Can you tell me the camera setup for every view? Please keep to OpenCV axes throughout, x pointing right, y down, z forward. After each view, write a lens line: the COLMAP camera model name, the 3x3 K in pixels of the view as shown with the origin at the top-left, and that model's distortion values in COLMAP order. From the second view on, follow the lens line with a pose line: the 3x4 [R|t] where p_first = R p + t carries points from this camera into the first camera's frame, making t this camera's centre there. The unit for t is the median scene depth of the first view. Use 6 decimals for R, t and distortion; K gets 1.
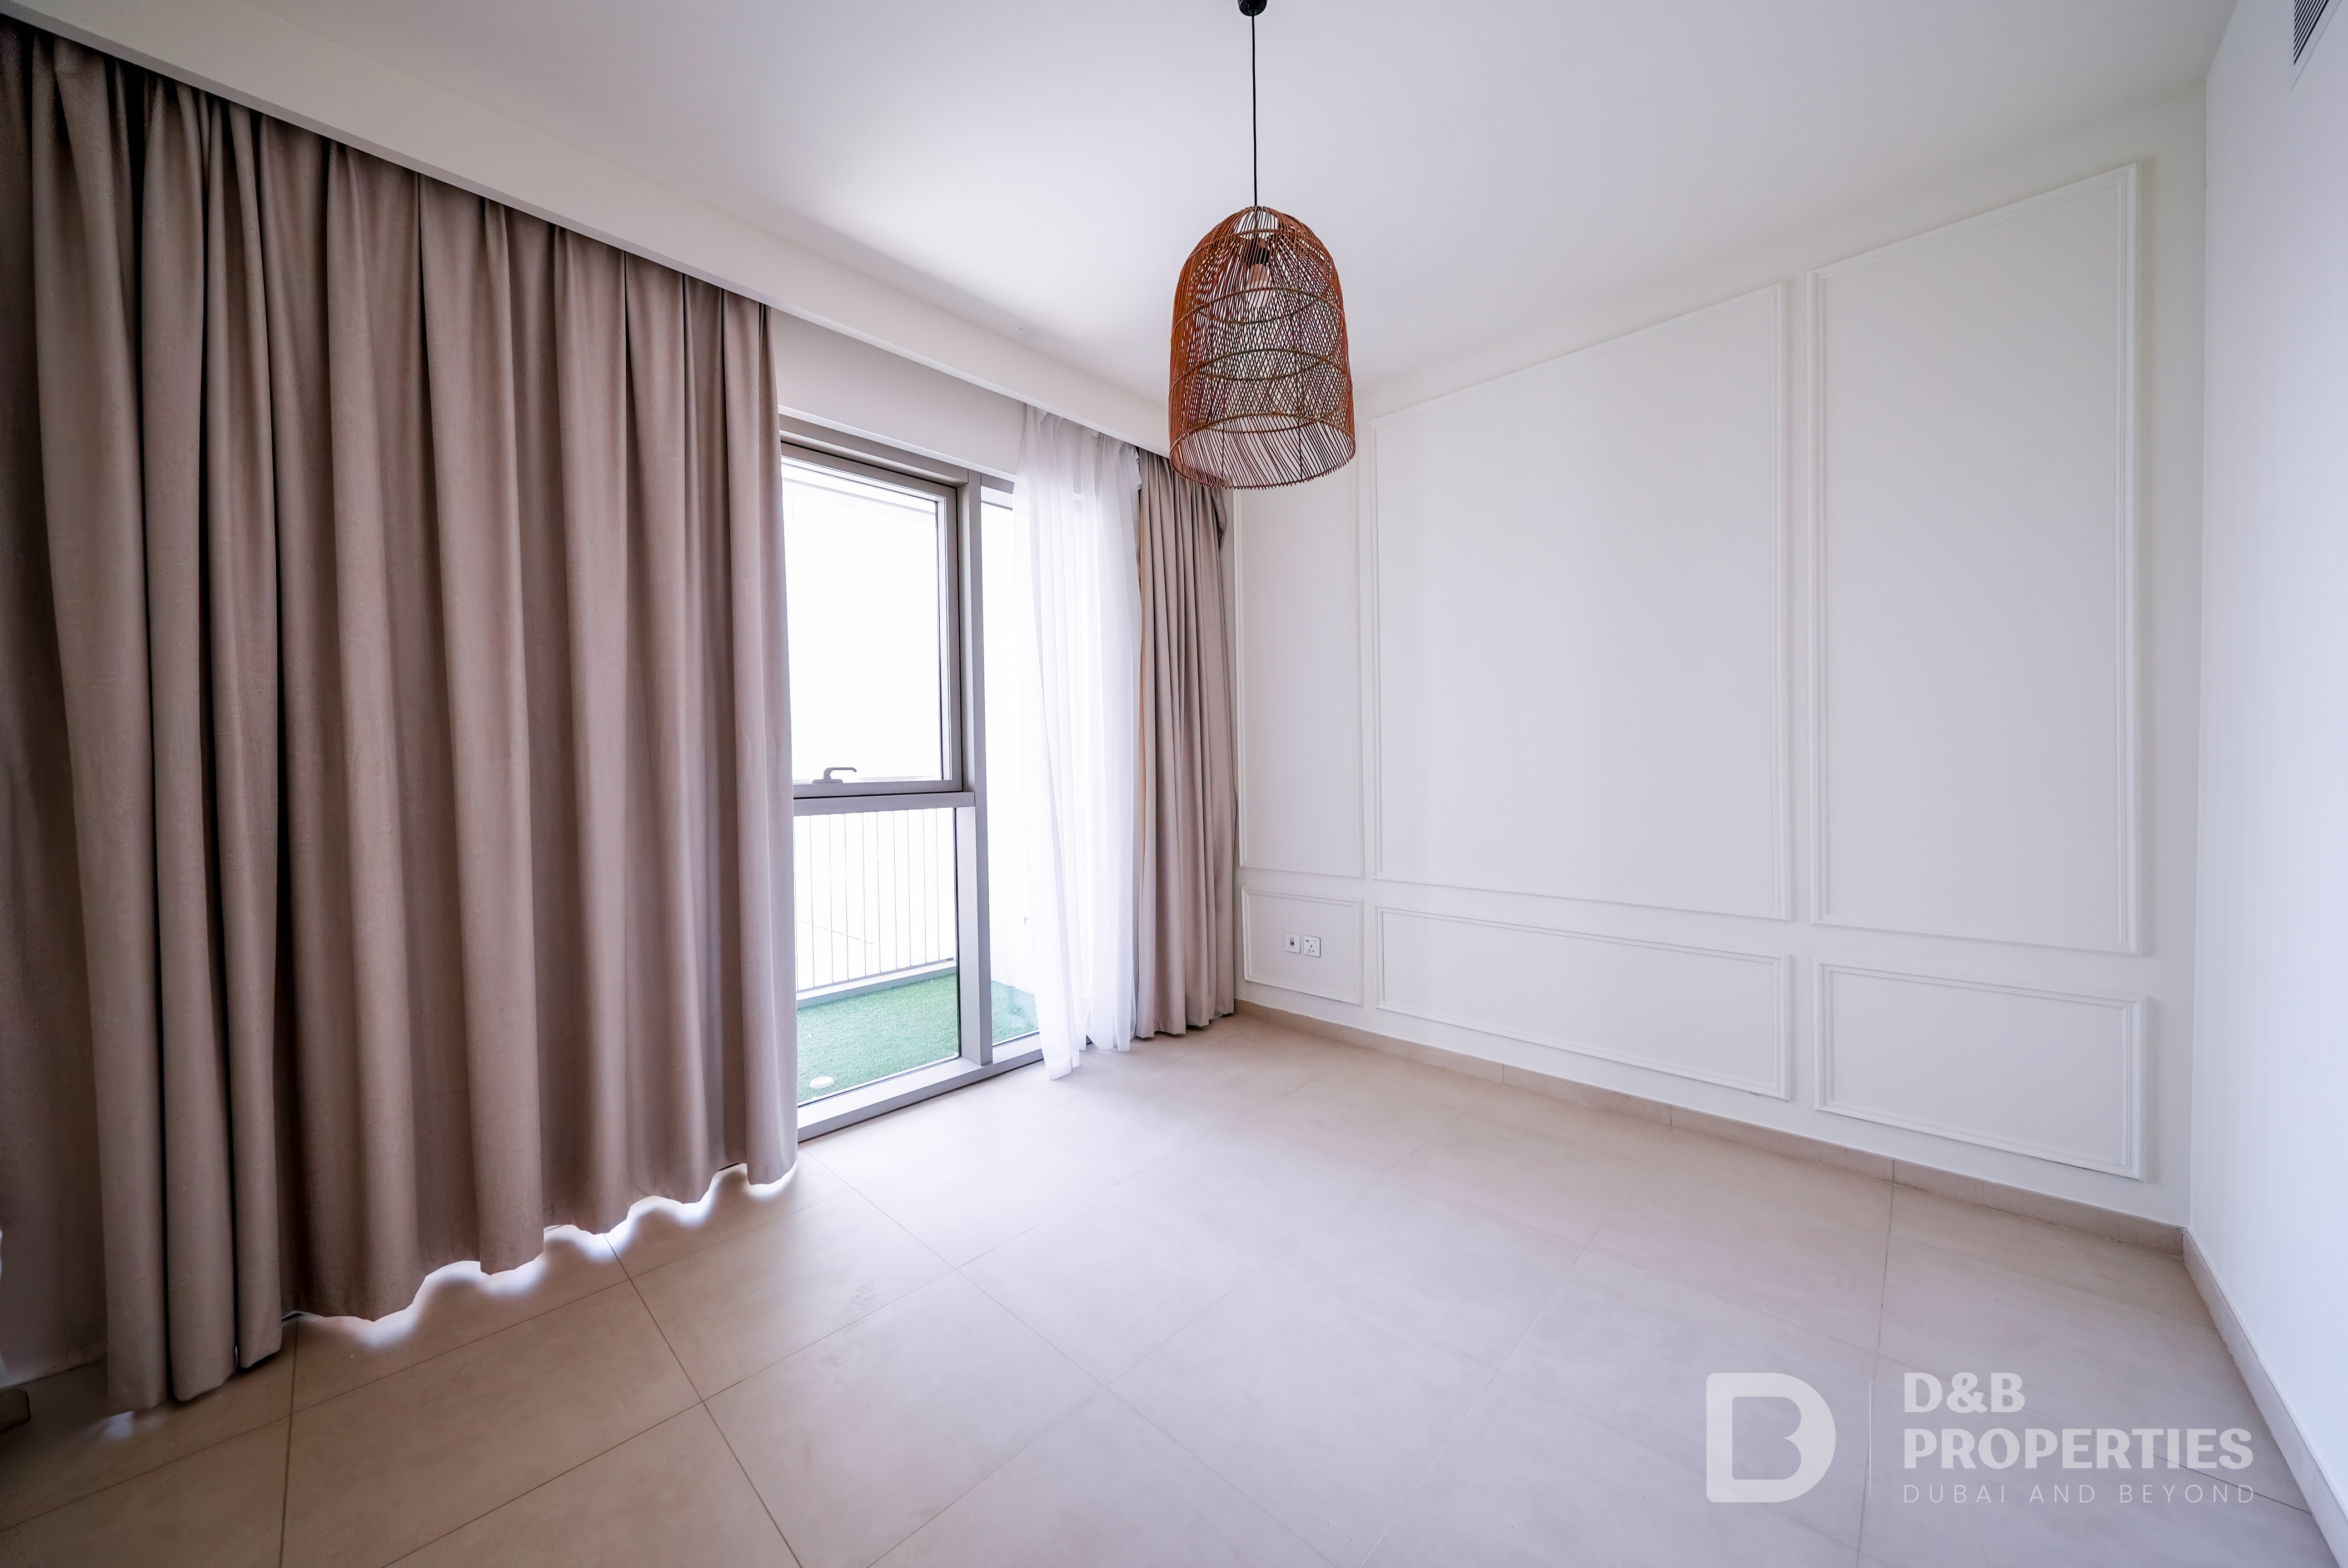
lens RADIAL K [[797.7, 0, 1179.1], [0, 797.7, 778.9], [0, 0, 1]] dist [-0.001641, 0.000367]
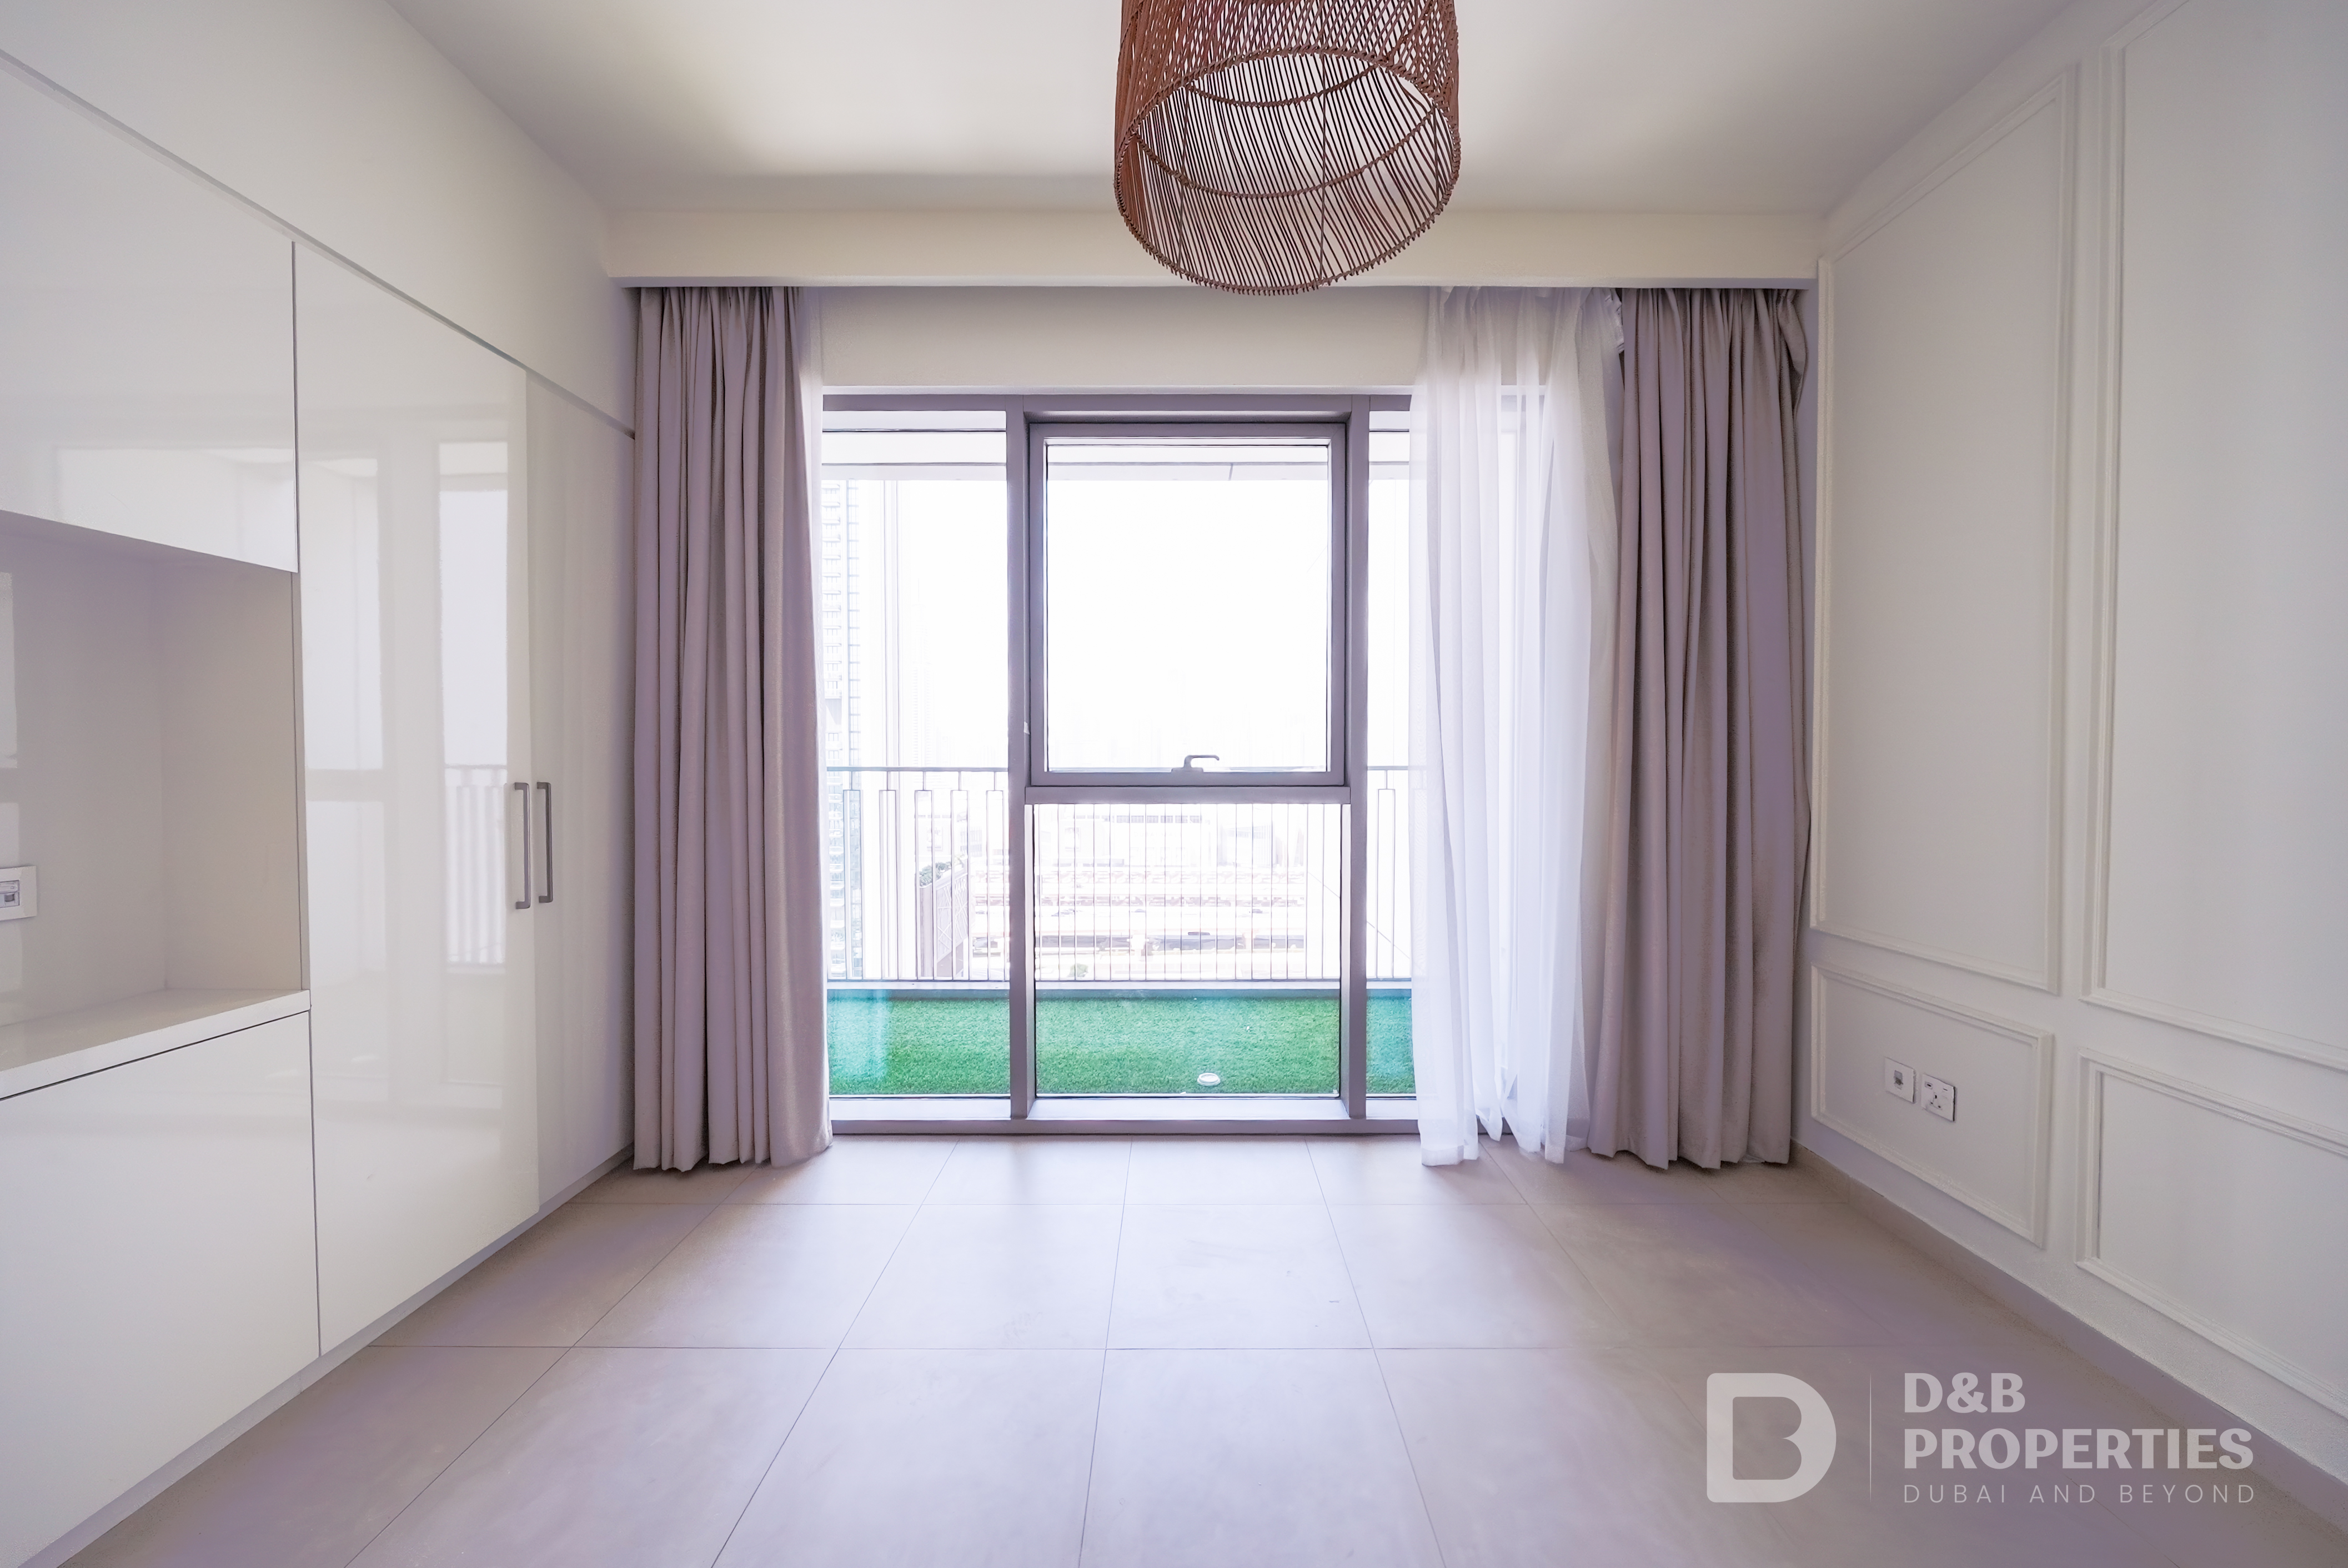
lens RADIAL K [[825.4, 0, 1184.0], [0, 825.4, 777.8], [0, 0, 1]] dist [0.000357, -0.000059]
pose [[0.694883, 0.033949, -0.718321, 0.256618], [-0.023971, 0.999423, 0.024046, -0.010208], [0.718723, 0.000510, 0.695296, 0.300126]]
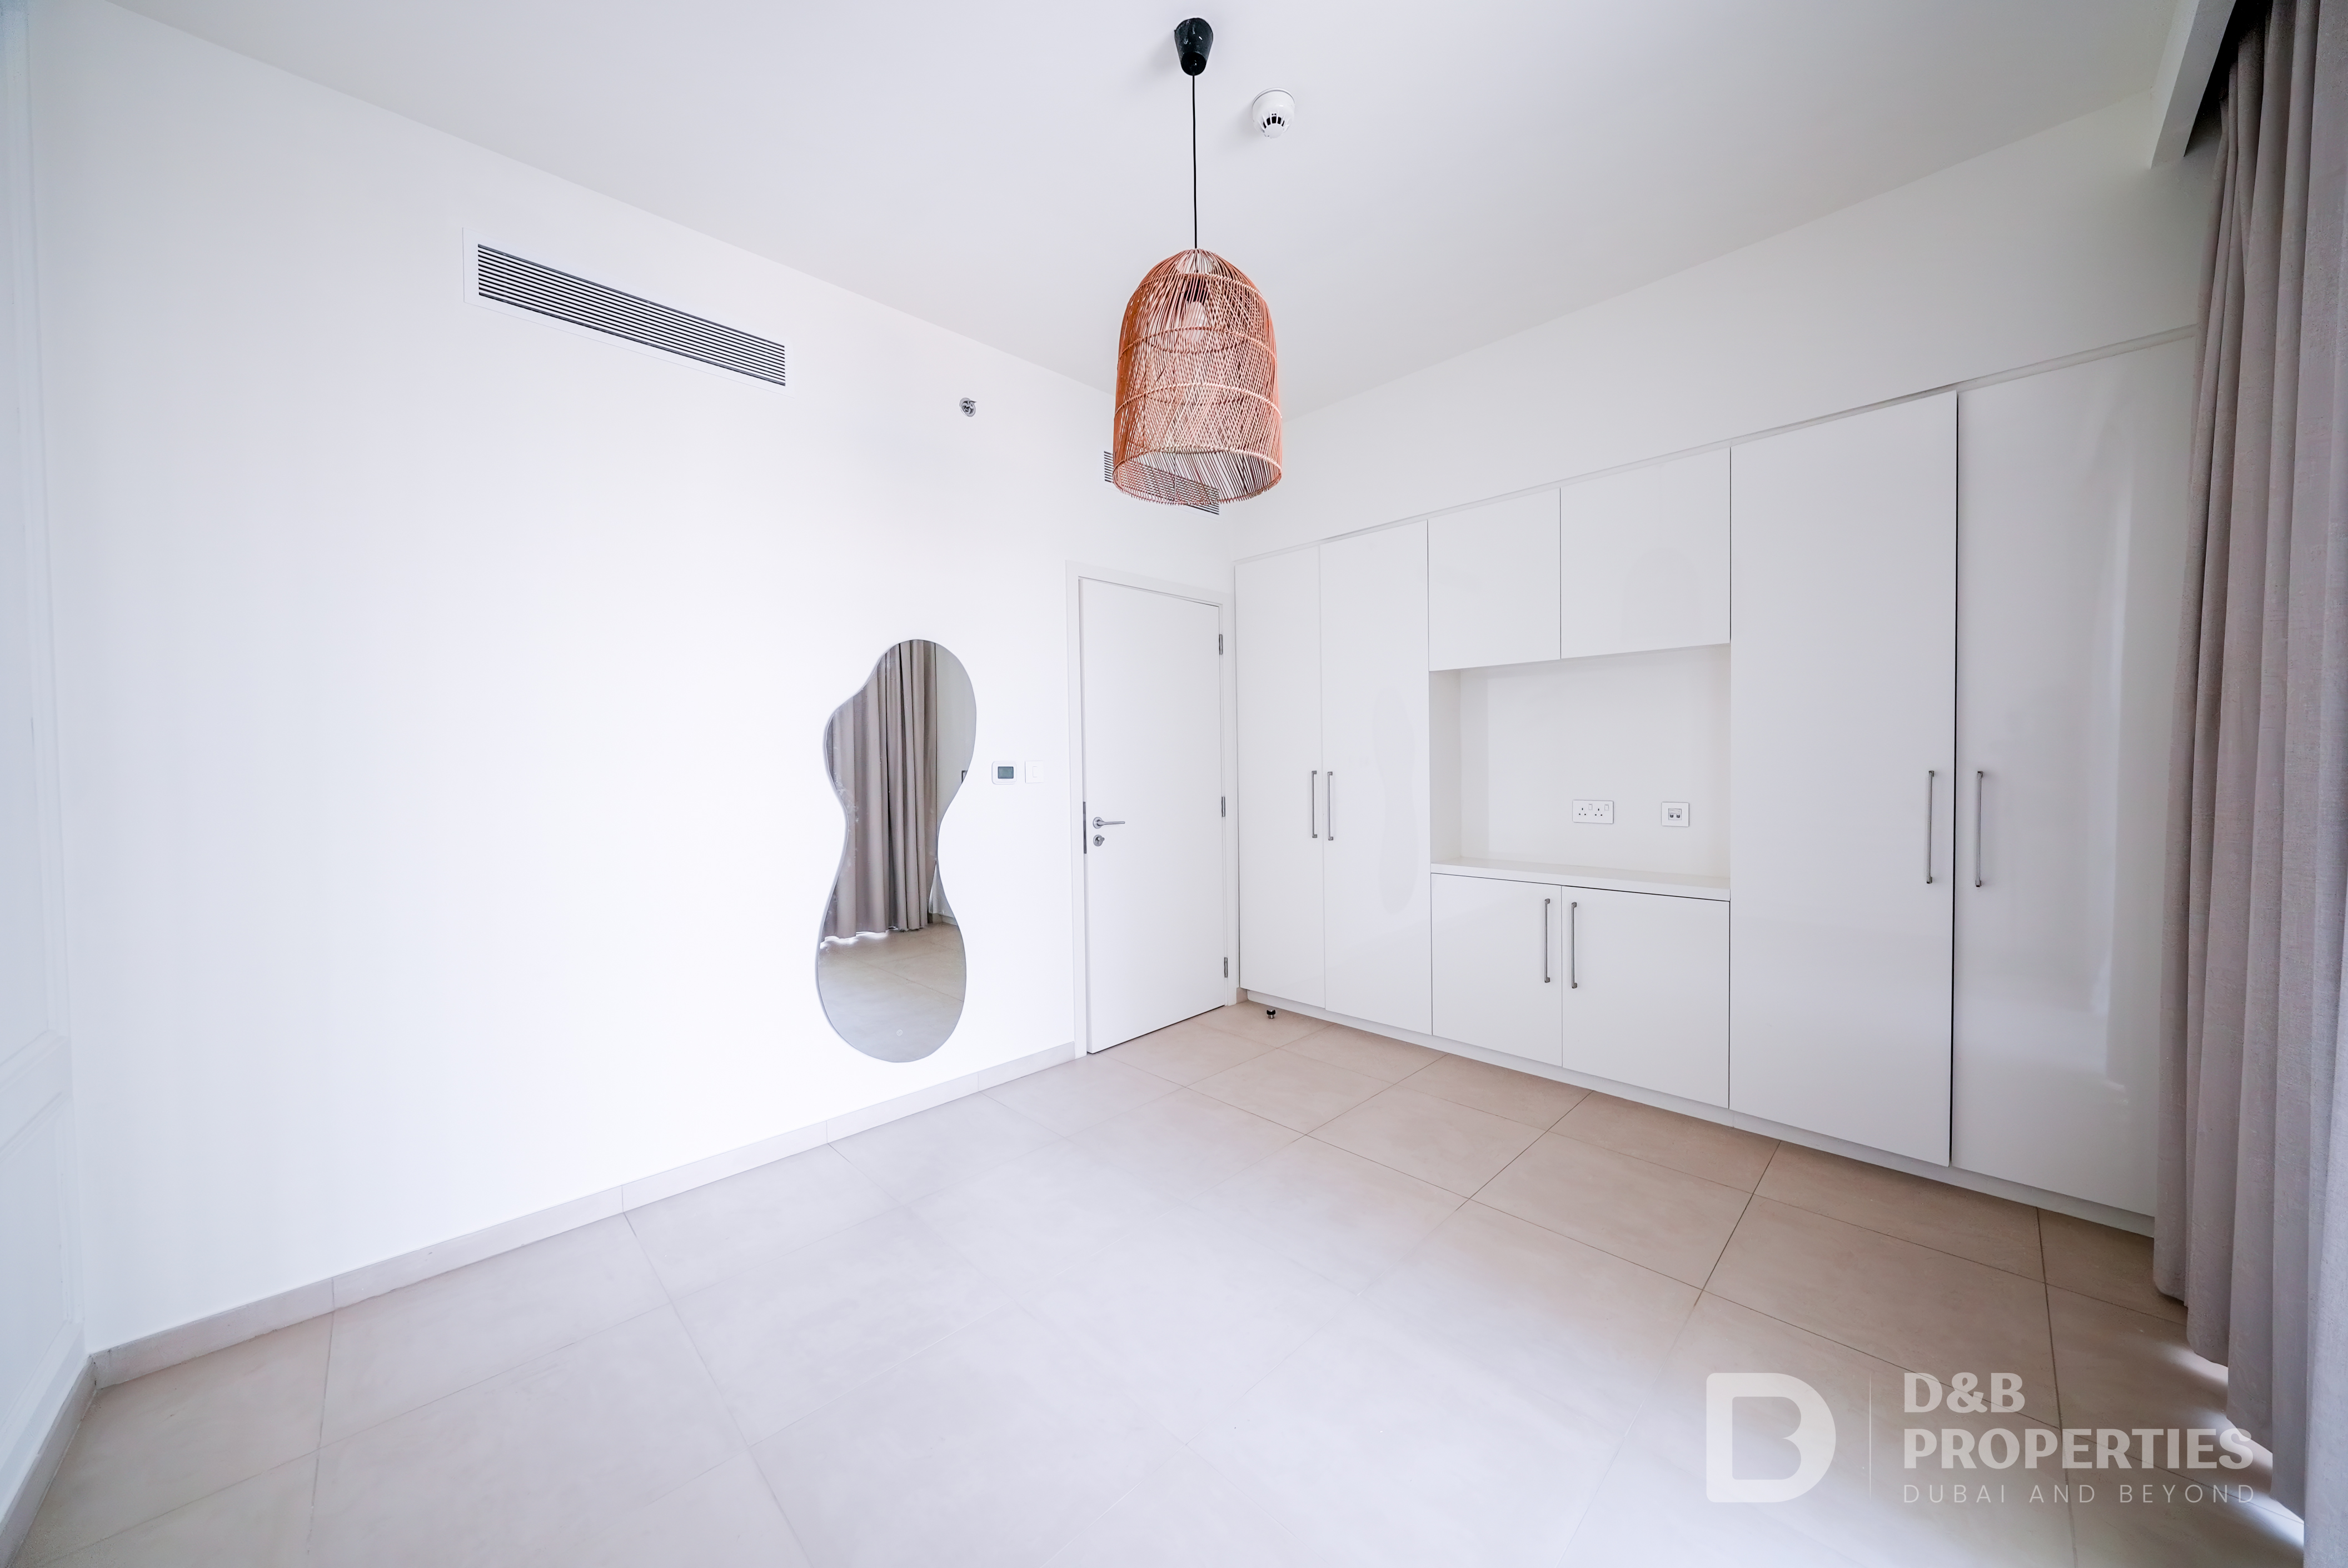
lens RADIAL K [[798.3, 0, 1180.2], [0, 798.3, 783.2], [0, 0, 1]] dist [-0.010245, -0.000070]
pose [[-0.998879, 0.029855, 0.036739, 0.053622], [0.031415, 0.998597, 0.042638, -0.018649], [-0.035414, 0.043744, -0.998415, 1.143478]]
